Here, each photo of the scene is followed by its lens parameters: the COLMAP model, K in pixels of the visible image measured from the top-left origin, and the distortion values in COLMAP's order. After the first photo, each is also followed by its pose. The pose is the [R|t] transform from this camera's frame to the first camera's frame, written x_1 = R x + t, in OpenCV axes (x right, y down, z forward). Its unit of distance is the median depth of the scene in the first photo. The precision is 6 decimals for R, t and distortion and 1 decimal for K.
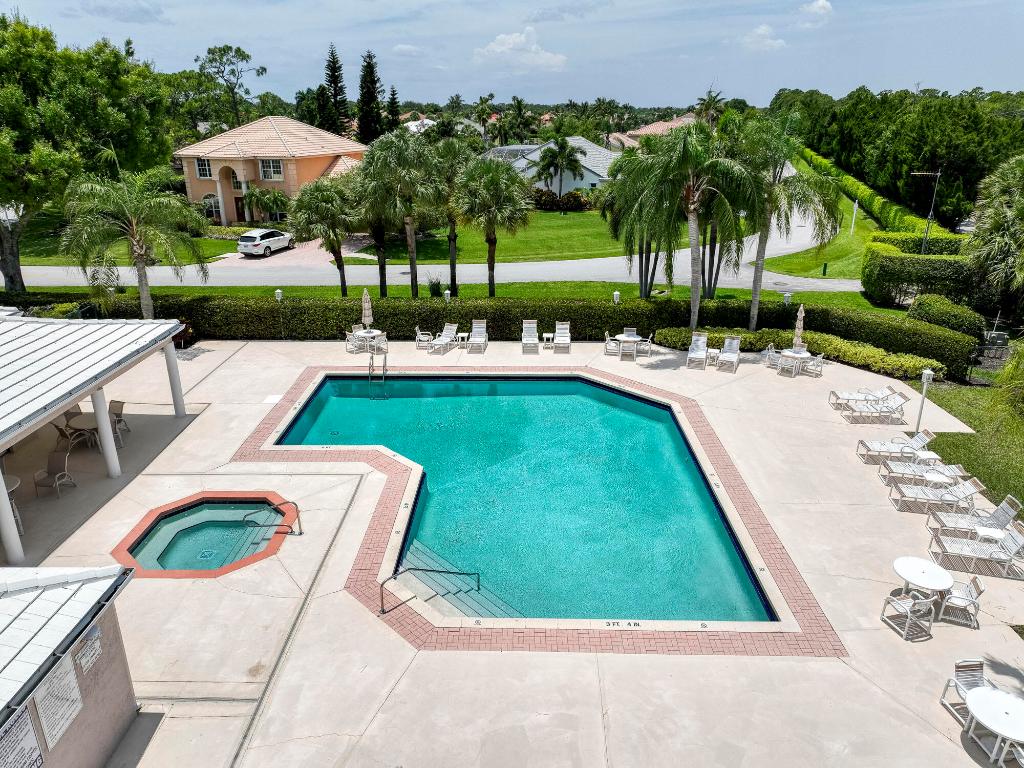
lens RADIAL K [[719.9, 0, 512.0], [0, 719.9, 384.0], [0, 0, 1]] dist [-0.000621, 0.016956]
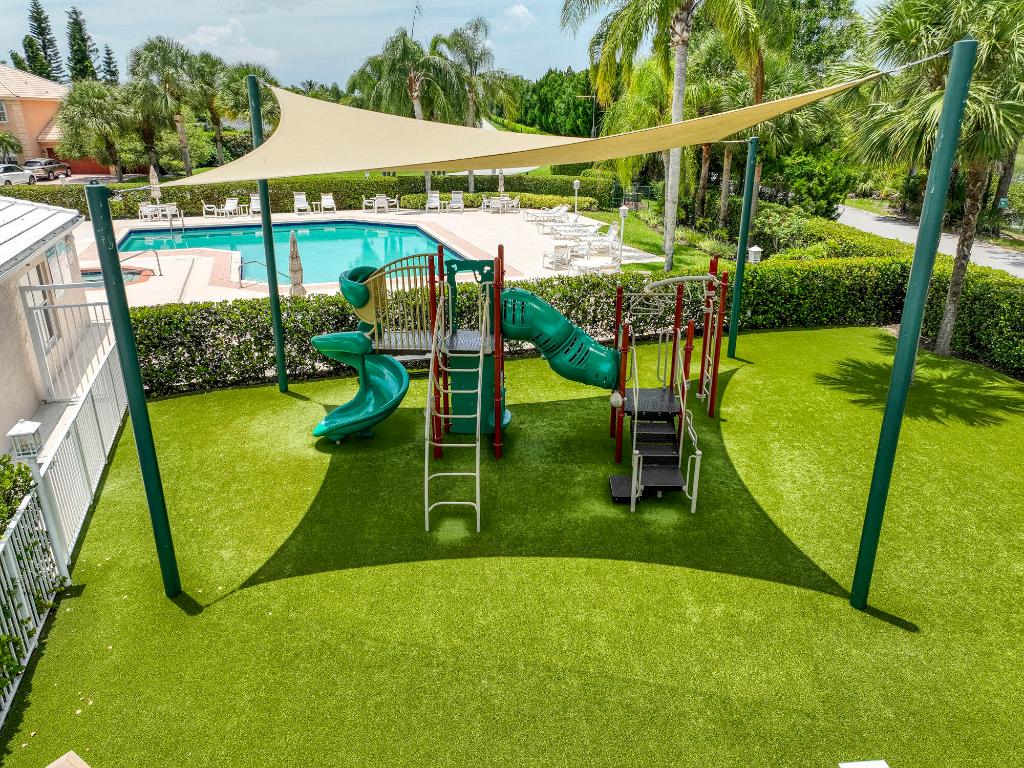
lens RADIAL K [[719.9, 0, 512.0], [0, 719.9, 384.0], [0, 0, 1]] dist [-0.000621, 0.016956]
pose [[0.938133, -0.122152, 0.324015, -0.073803], [0.120917, 0.992372, 0.024026, 0.253183], [-0.324478, 0.016639, 0.945747, -0.286691]]
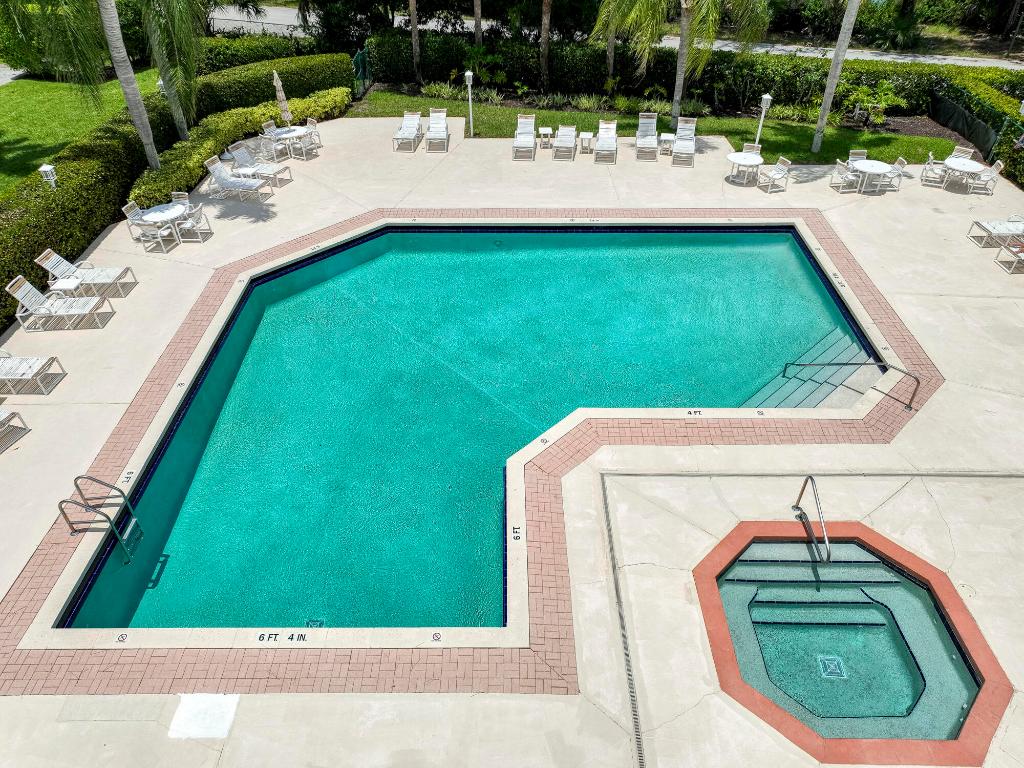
lens RADIAL K [[719.9, 0, 512.0], [0, 719.9, 384.0], [0, 0, 1]] dist [-0.000621, 0.016956]
pose [[-0.017652, -0.620056, 0.784359, -0.423973], [0.348847, 0.731365, 0.586013, -0.211943], [-0.937013, 0.283966, 0.203395, 0.608413]]
